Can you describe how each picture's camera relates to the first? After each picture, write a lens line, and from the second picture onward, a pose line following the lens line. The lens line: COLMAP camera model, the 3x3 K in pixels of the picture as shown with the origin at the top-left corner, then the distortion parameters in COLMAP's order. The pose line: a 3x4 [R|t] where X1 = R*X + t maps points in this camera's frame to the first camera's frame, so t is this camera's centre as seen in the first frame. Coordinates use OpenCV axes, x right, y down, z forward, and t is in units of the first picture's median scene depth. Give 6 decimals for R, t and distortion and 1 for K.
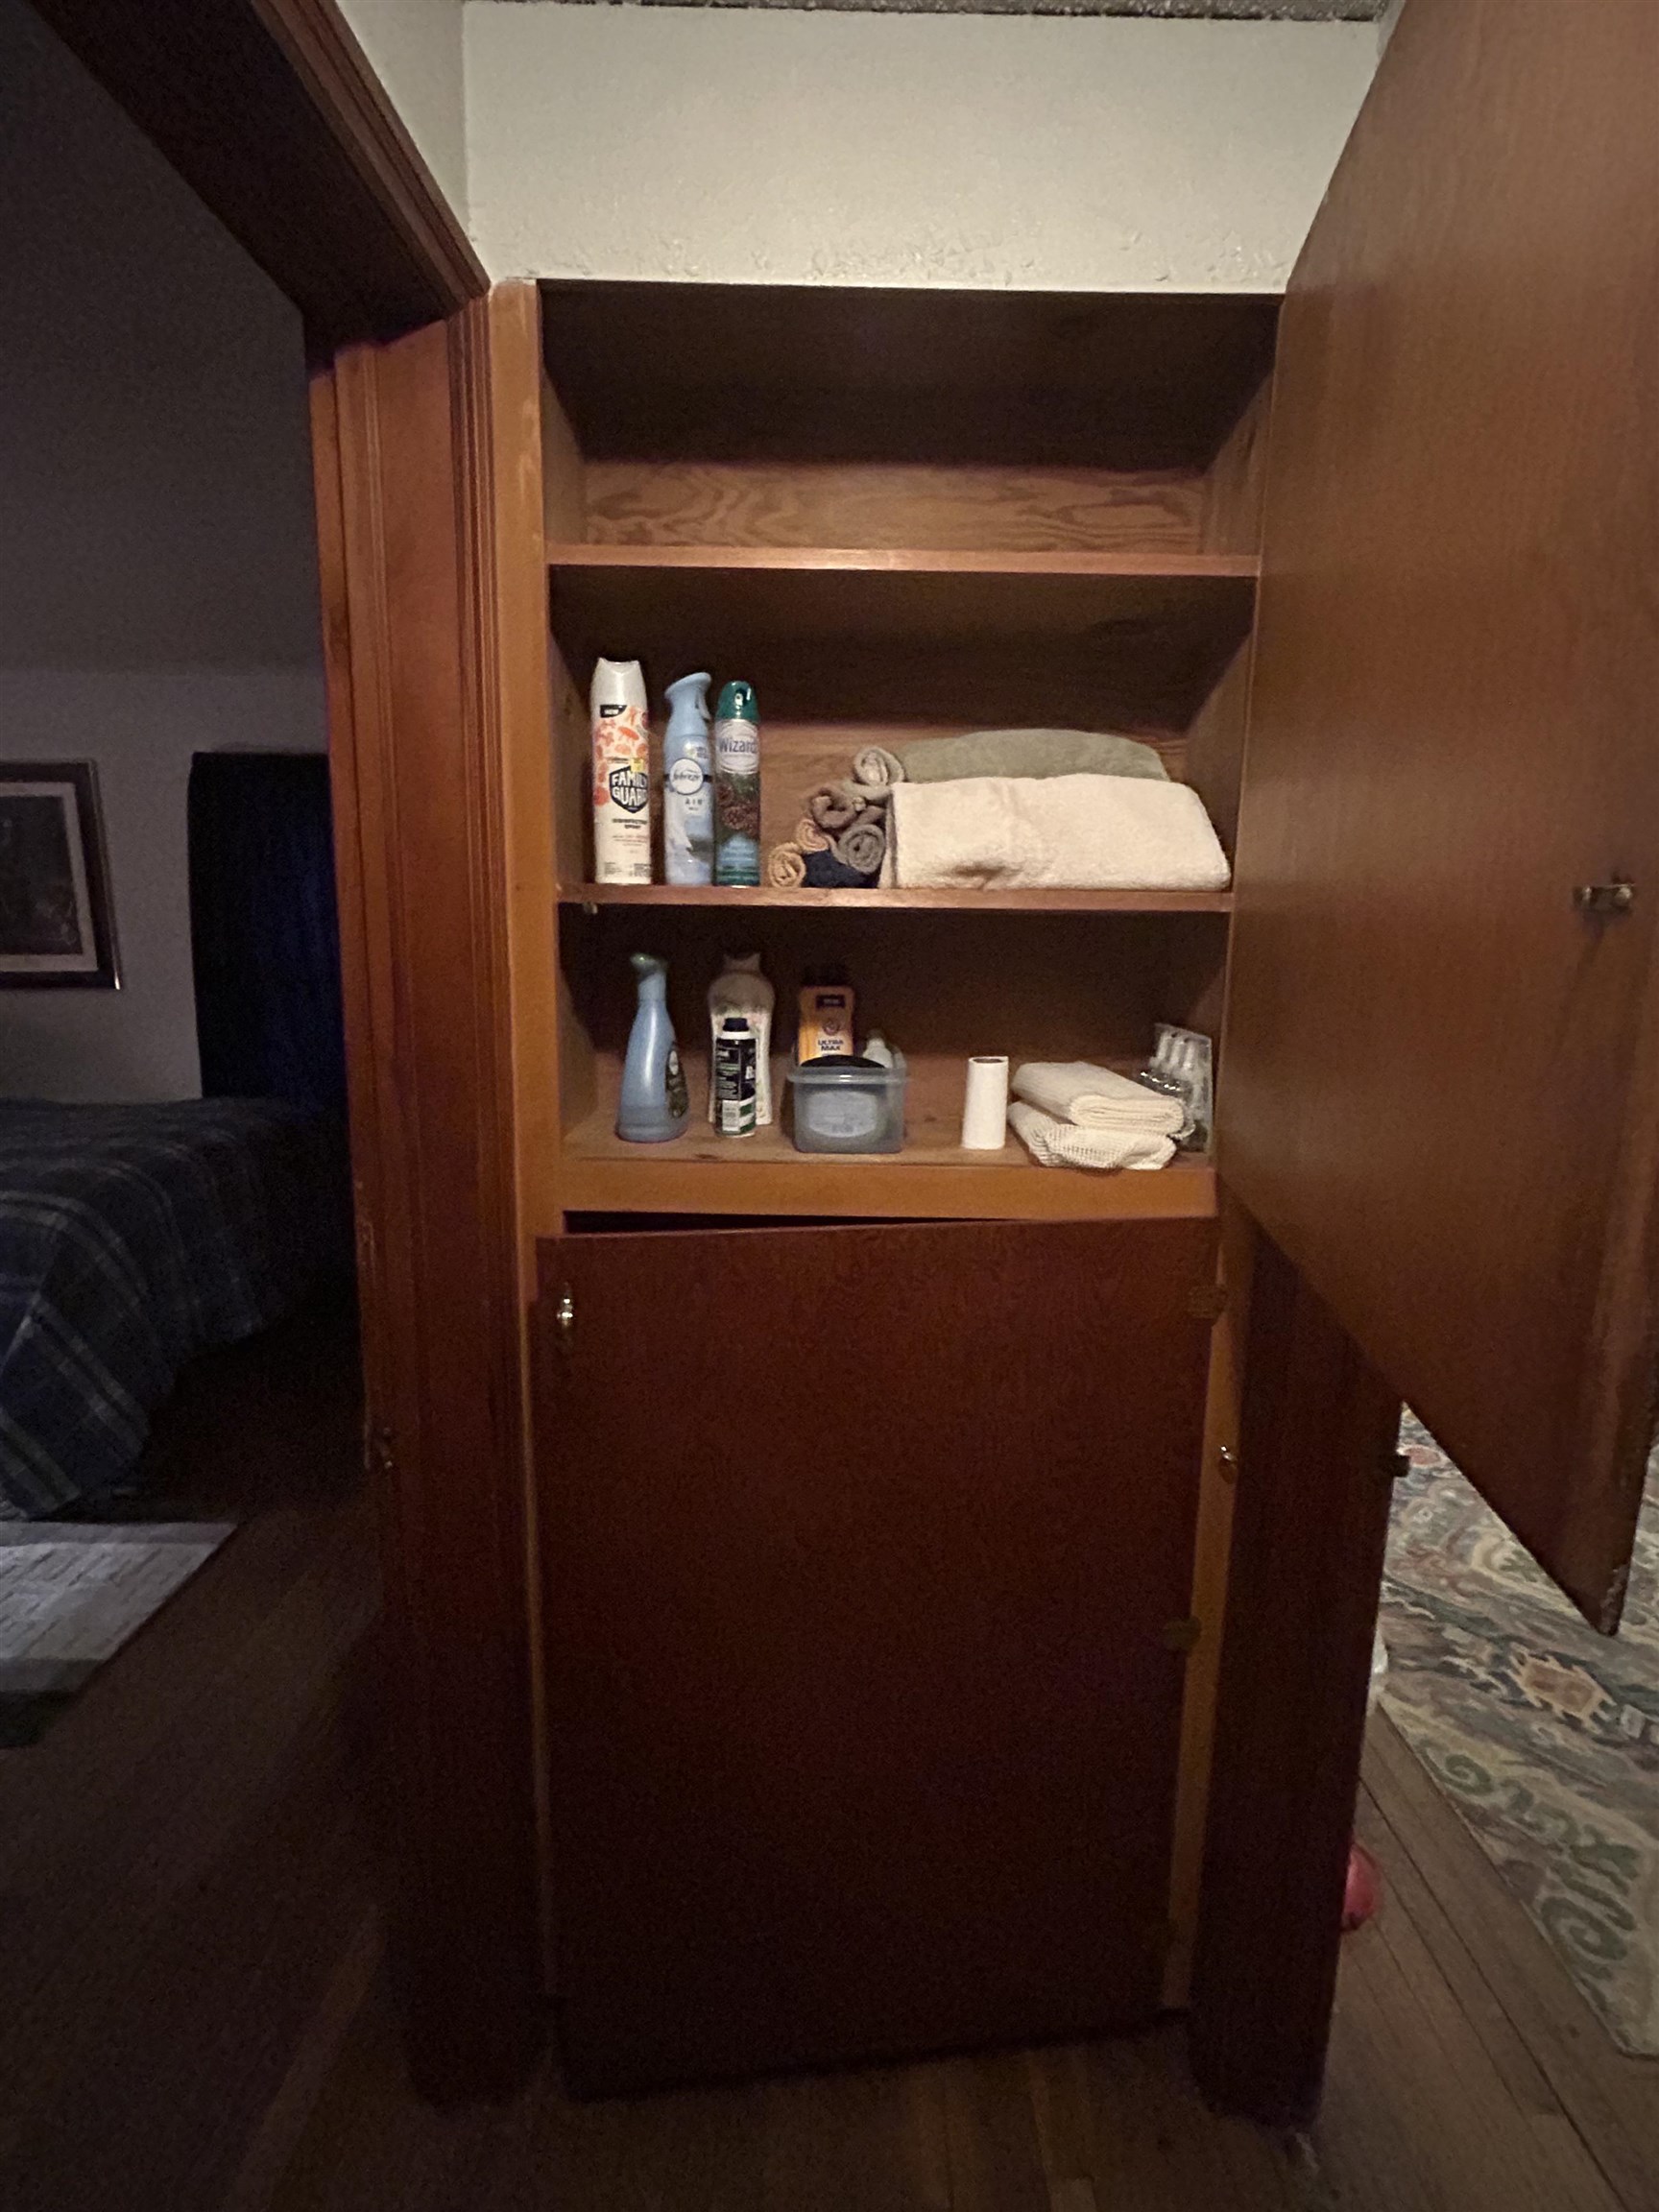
lens RADIAL K [[1009.1, 0, 829.5], [0, 1009.1, 1106.0], [0, 0, 1]] dist [0.000668, 0.000658]
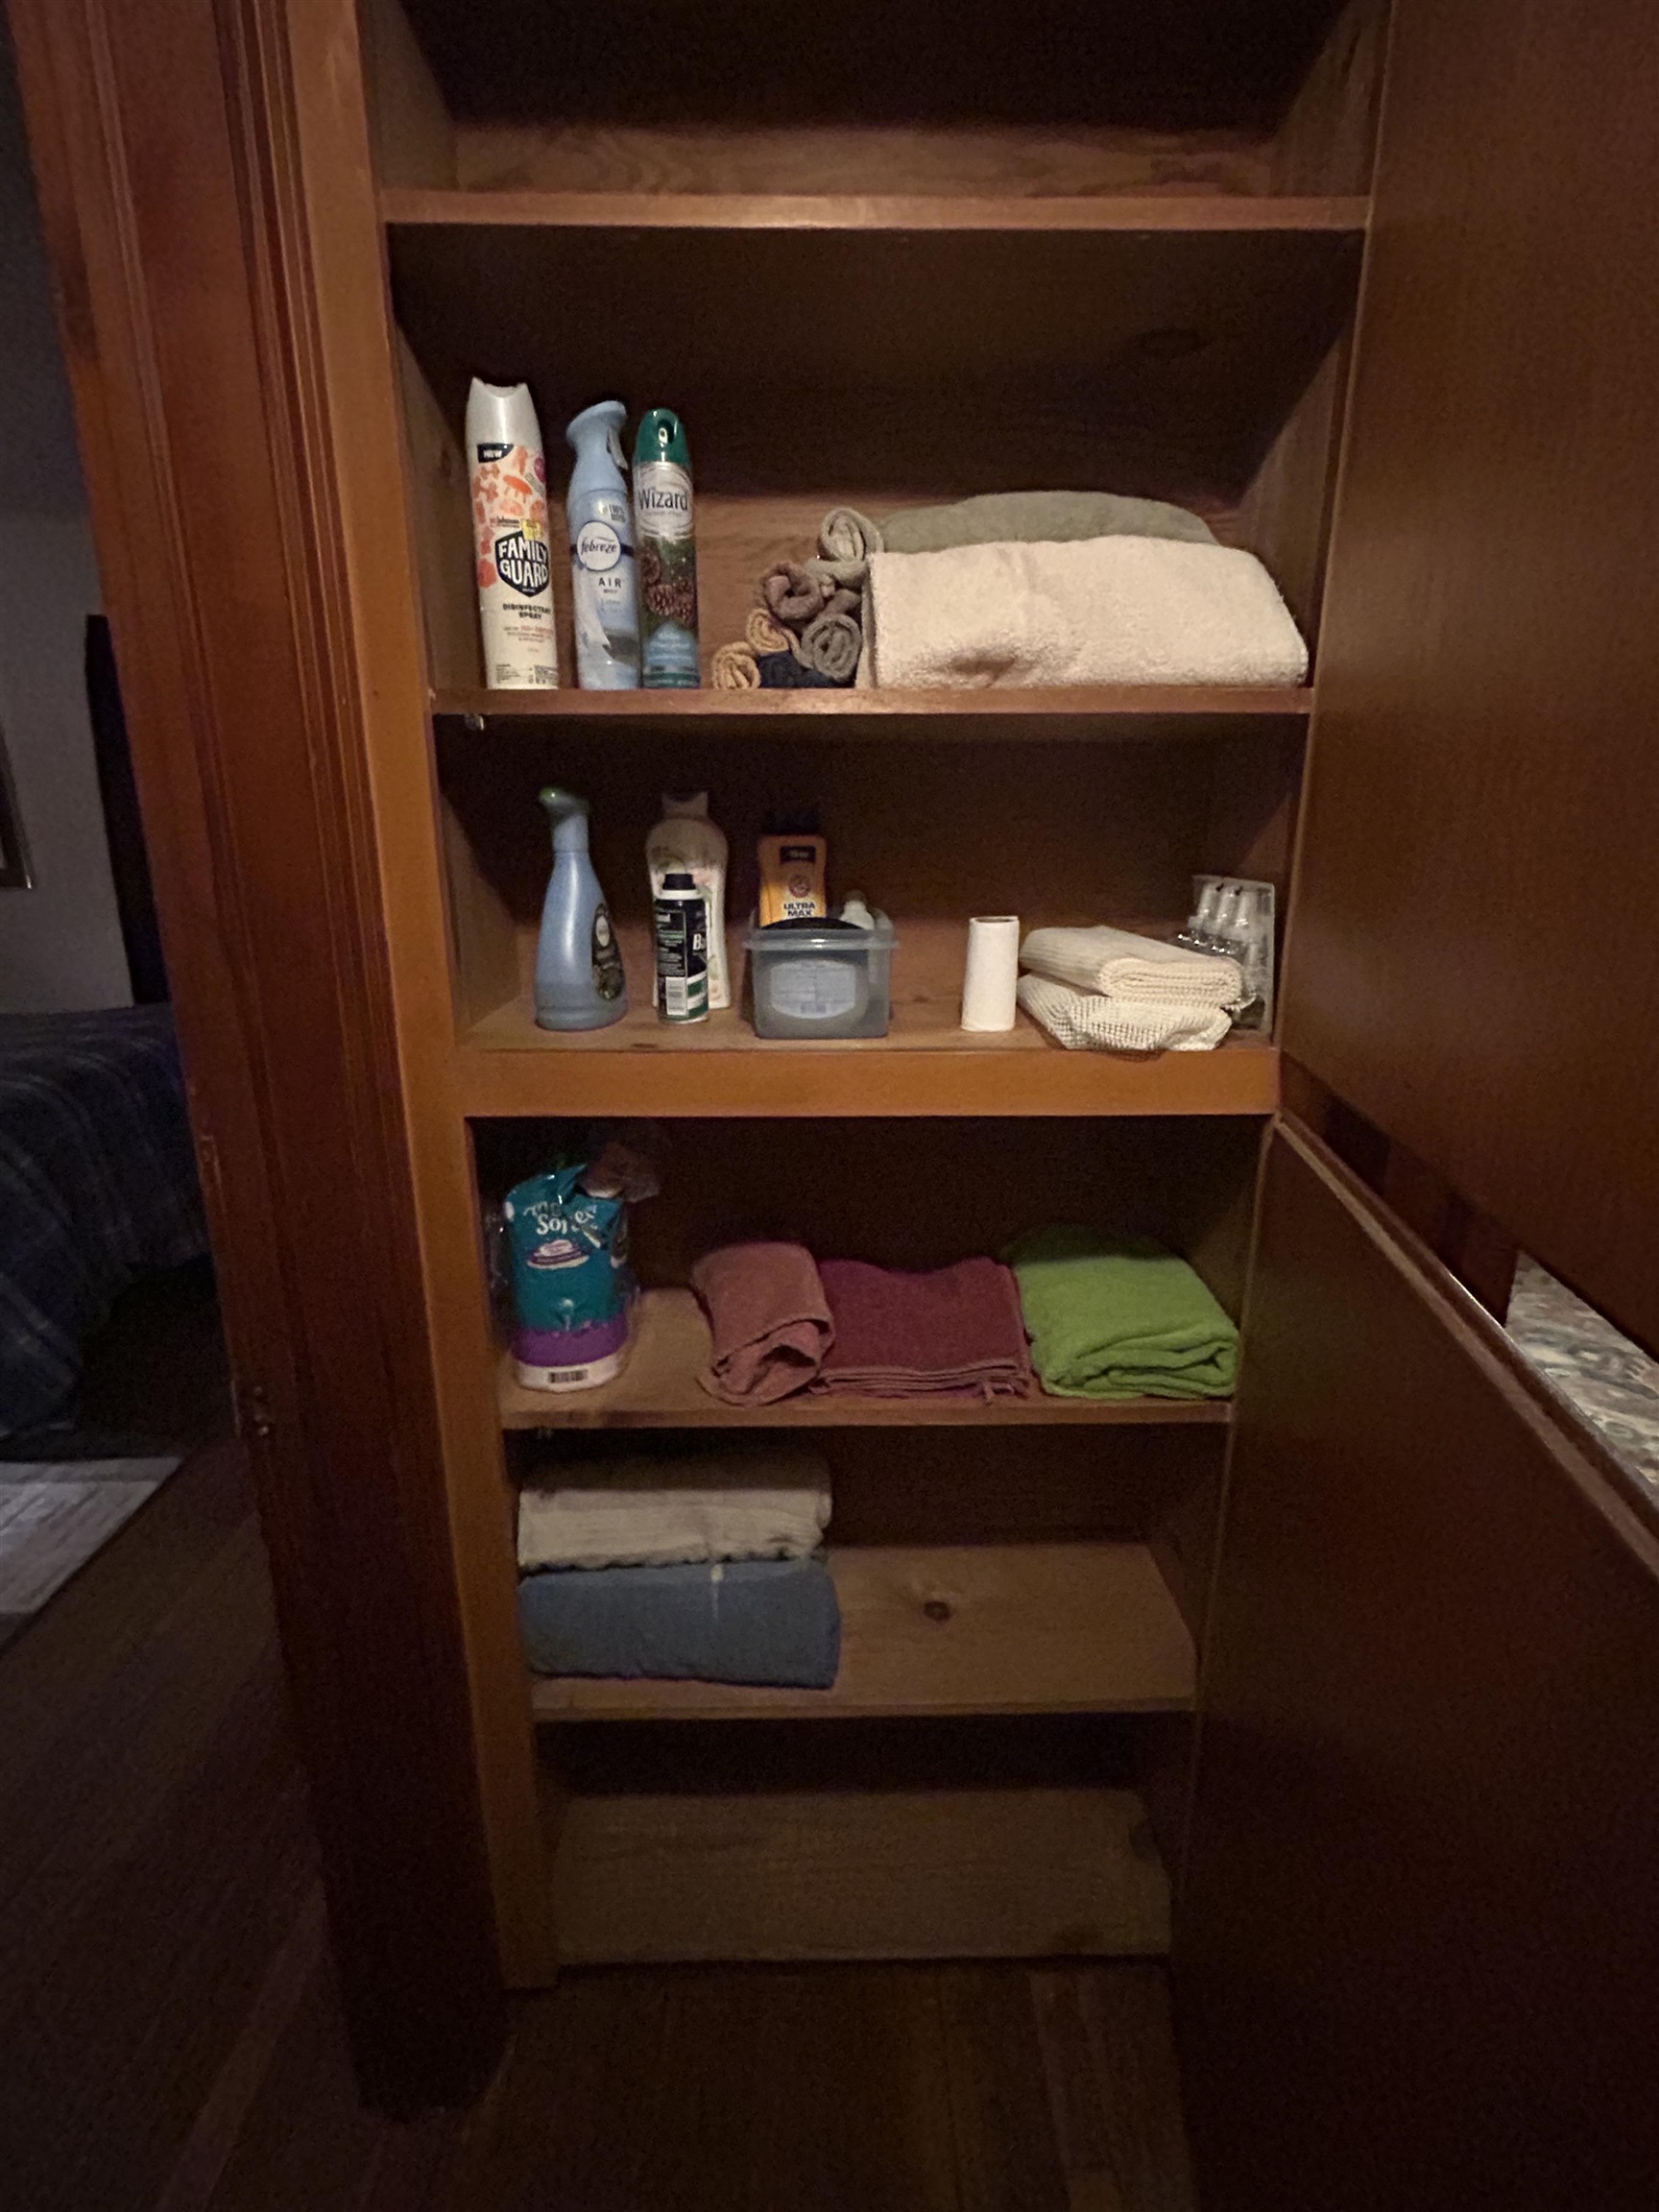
lens RADIAL K [[1009.1, 0, 829.5], [0, 1009.1, 1106.0], [0, 0, 1]] dist [0.000668, 0.000658]
pose [[0.999721, -0.020428, 0.011889, 0.014109], [0.019188, 0.995154, 0.096443, 0.022310], [-0.013802, -0.096188, 0.995267, 0.191875]]
